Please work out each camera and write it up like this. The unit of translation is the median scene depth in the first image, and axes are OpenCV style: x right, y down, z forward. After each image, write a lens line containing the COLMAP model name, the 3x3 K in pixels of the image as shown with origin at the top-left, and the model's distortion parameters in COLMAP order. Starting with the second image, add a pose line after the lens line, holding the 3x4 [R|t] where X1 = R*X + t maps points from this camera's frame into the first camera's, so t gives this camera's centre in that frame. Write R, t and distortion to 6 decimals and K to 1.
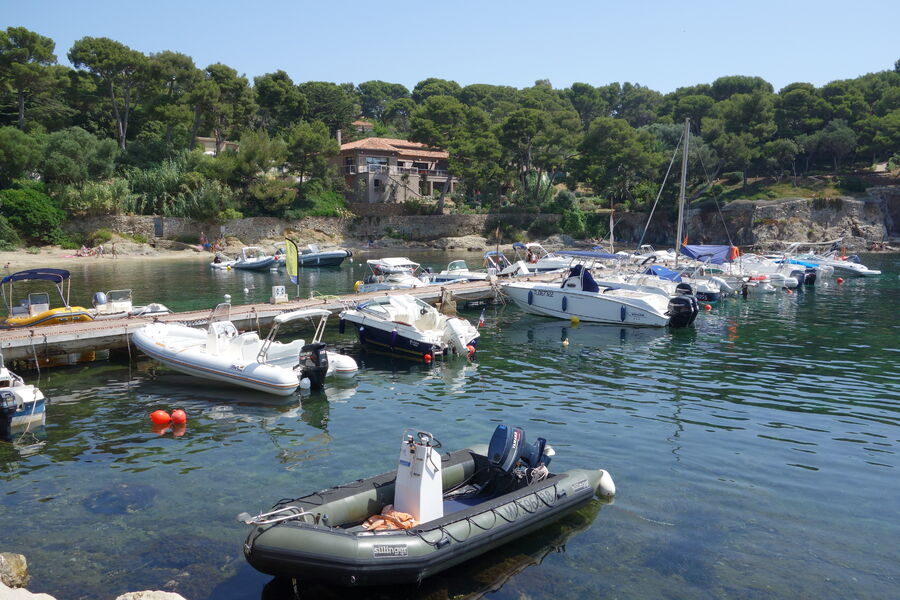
lens RADIAL K [[706.6, 0, 446.0], [0, 706.6, 299.2], [0, 0, 1]] dist [-0.002871, -0.004432]
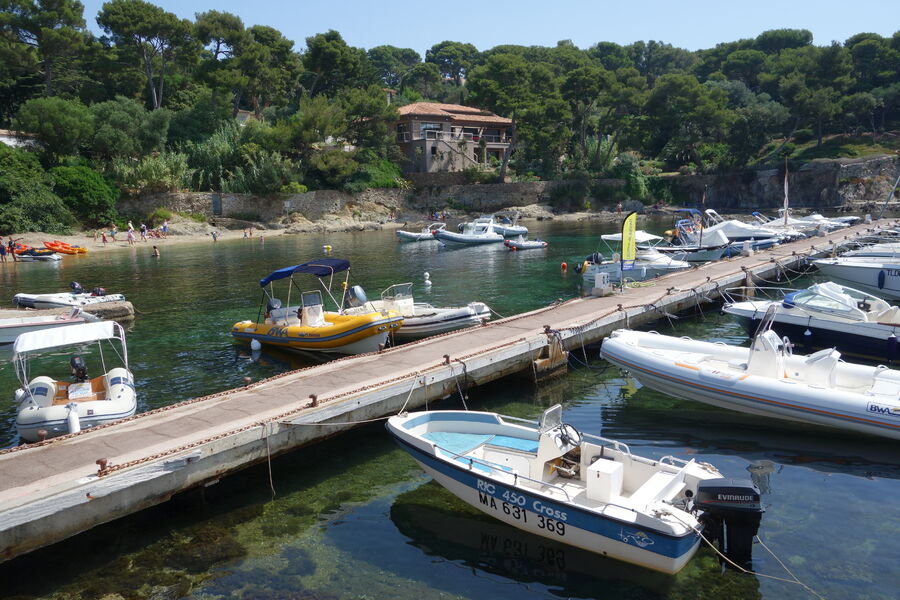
lens RADIAL K [[706.6, 0, 446.0], [0, 706.6, 299.2], [0, 0, 1]] dist [-0.002871, -0.004432]
pose [[0.999397, -0.029949, 0.017570, -0.109403], [0.029179, 0.998668, 0.042557, -0.007608], [-0.018821, -0.042018, 0.998940, 0.059054]]
